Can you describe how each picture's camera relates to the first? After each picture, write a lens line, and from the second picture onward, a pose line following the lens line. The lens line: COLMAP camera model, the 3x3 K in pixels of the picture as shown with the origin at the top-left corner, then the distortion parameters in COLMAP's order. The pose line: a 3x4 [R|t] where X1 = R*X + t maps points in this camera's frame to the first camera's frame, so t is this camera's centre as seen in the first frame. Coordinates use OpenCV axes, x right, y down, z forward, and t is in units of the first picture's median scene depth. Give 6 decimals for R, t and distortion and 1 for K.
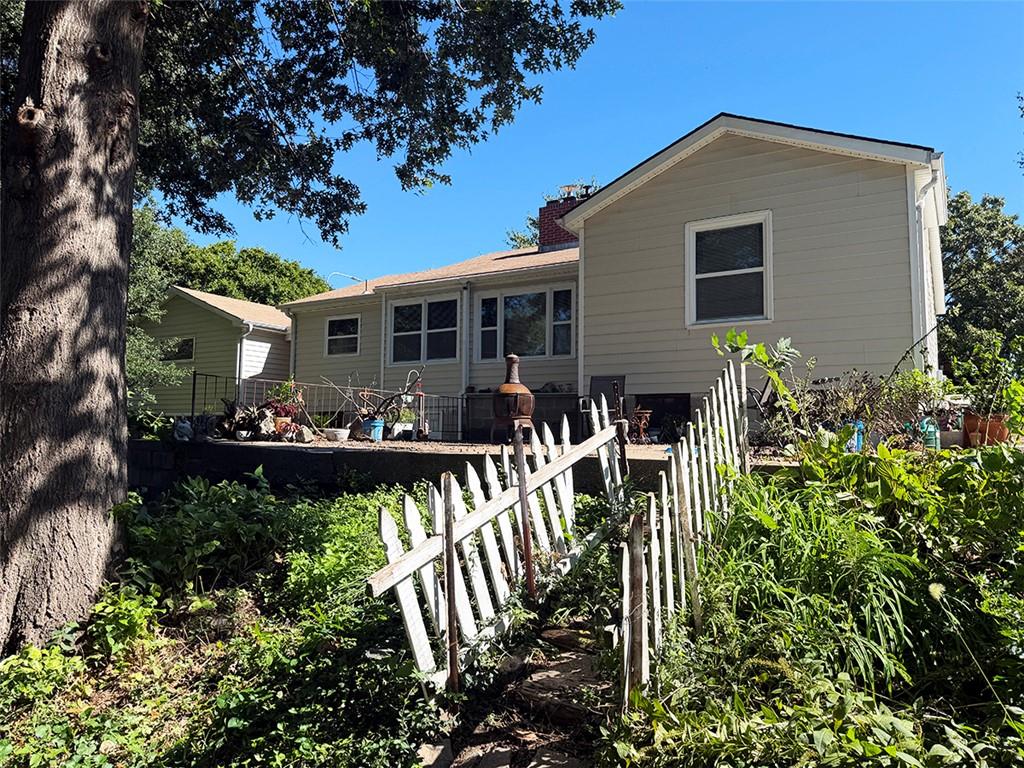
lens RADIAL K [[714.7, 0, 512.0], [0, 714.7, 381.7], [0, 0, 1]] dist [0.013759, 0.000677]
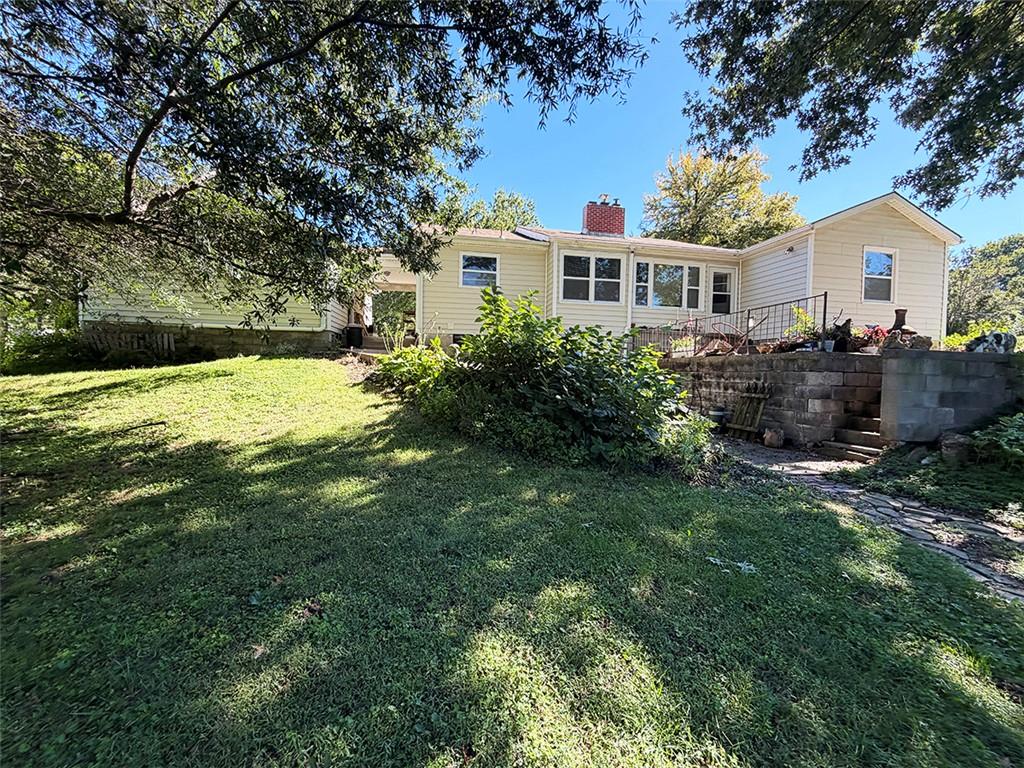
lens RADIAL K [[409.2, 0, 511.0], [0, 409.2, 384.2], [0, 0, 1]] dist [-0.004282, -0.000449]
pose [[0.744113, -0.016019, 0.667861, -0.768968], [-0.066205, 0.993023, 0.097582, 0.061932], [-0.664765, -0.116828, 0.737861, 0.530720]]
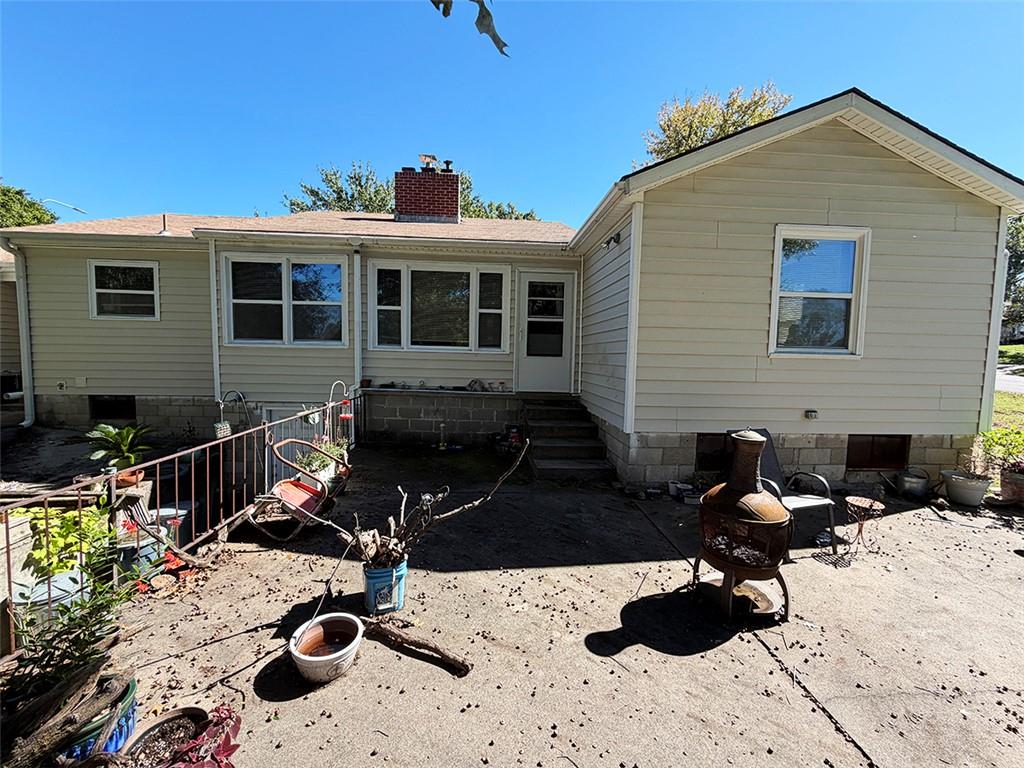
lens RADIAL K [[409.2, 0, 512.8], [0, 409.2, 381.2], [0, 0, 1]] dist [-0.004282, -0.000449]
pose [[0.822390, -0.029285, 0.568170, -0.179521], [-0.058807, 0.988949, 0.136091, -0.061920], [-0.565876, -0.145332, 0.811580, 0.519704]]
